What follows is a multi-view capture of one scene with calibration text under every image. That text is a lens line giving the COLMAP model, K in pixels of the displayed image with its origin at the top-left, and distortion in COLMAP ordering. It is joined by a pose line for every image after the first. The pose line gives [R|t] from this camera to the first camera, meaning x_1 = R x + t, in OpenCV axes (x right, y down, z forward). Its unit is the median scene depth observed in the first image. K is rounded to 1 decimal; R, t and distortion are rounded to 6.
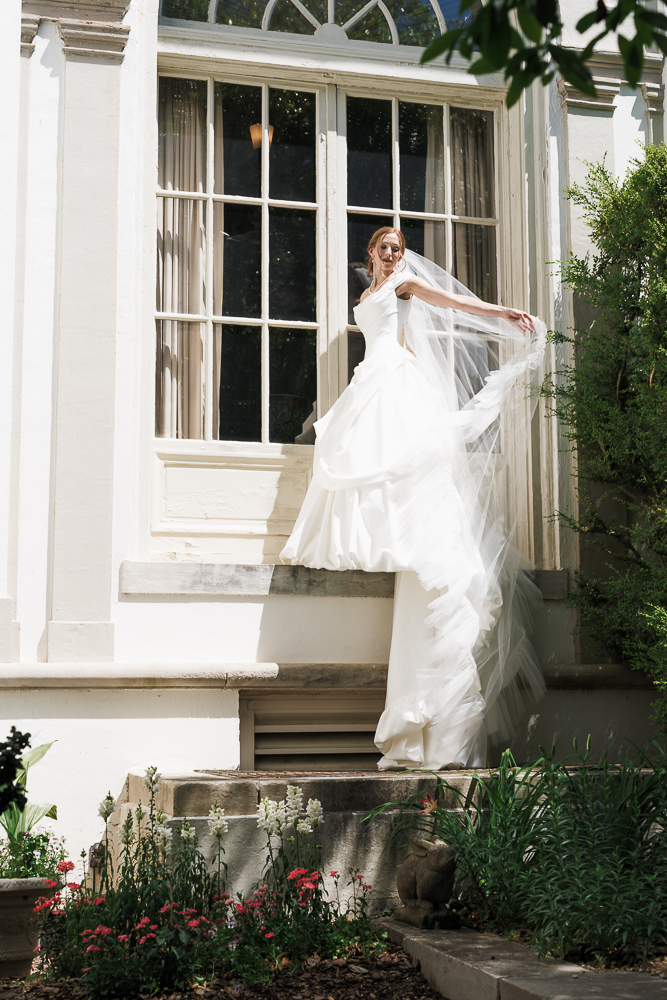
lens RADIAL K [[1477.5, 0, 341.2], [0, 1477.5, 475.2], [0, 0, 1]] dist [0.000565, 0.000000]
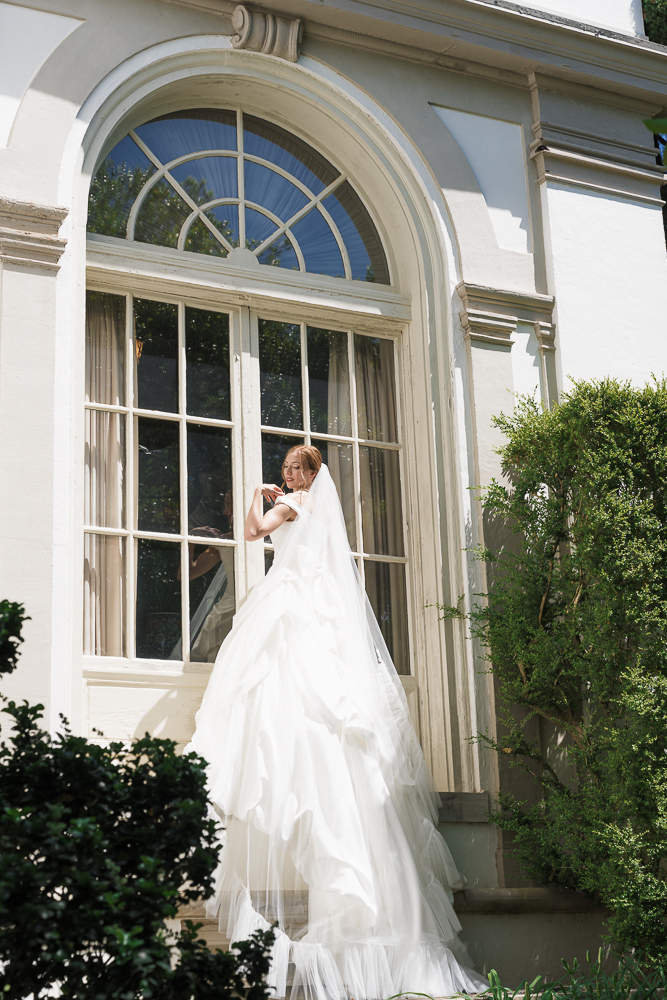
lens RADIAL K [[1567.3, 0, 332.4], [0, 1567.3, 489.4], [0, 0, 1]] dist [0.015916, 0.000000]
pose [[0.978371, 0.032626, 0.204268, -0.173030], [-0.003742, 0.990114, -0.140217, 0.010499], [-0.206823, 0.136420, 0.968821, -0.037348]]
